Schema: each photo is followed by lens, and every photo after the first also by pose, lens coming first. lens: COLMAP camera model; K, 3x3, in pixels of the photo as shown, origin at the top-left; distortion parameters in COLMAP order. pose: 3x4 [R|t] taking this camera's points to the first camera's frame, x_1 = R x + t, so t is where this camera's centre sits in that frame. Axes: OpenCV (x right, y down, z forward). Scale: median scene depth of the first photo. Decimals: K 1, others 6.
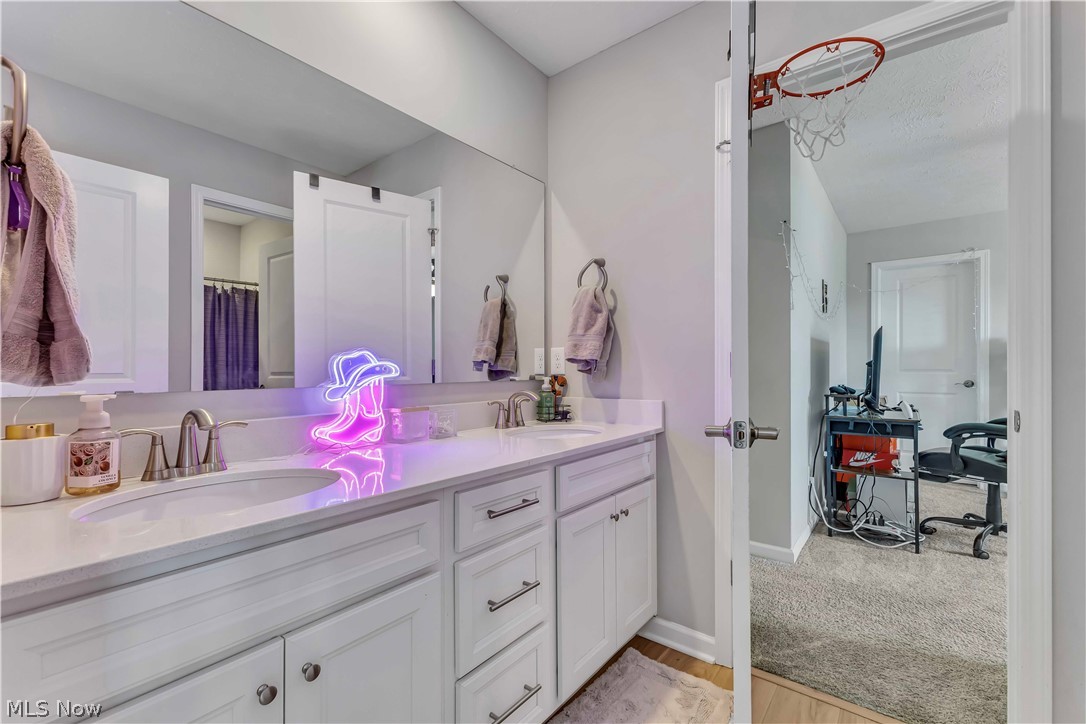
lens RADIAL K [[472.7, 0, 546.5], [0, 472.7, 366.8], [0, 0, 1]] dist [0.002500, 0.000501]
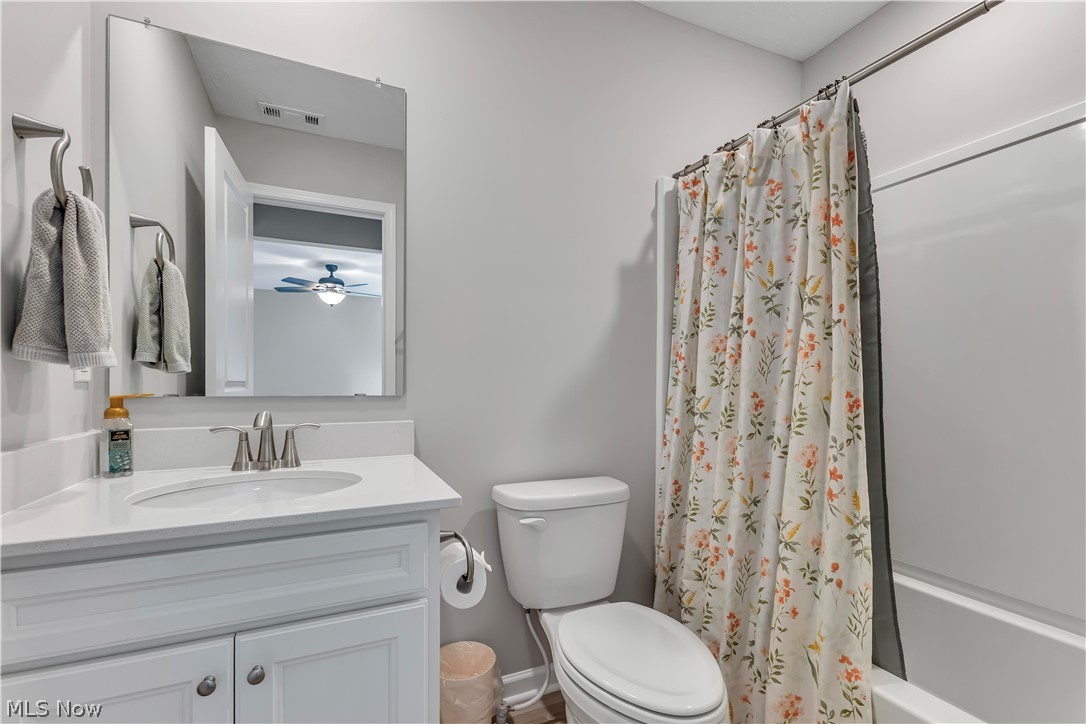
lens RADIAL K [[472.7, 0, 541.0], [0, 472.7, 370.7], [0, 0, 1]] dist [0.002500, 0.000501]
pose [[0.884441, -0.004173, -0.466633, 0.516536], [-0.002540, 0.999902, -0.013756, 0.003842], [0.466644, 0.013352, 0.884344, 0.382208]]
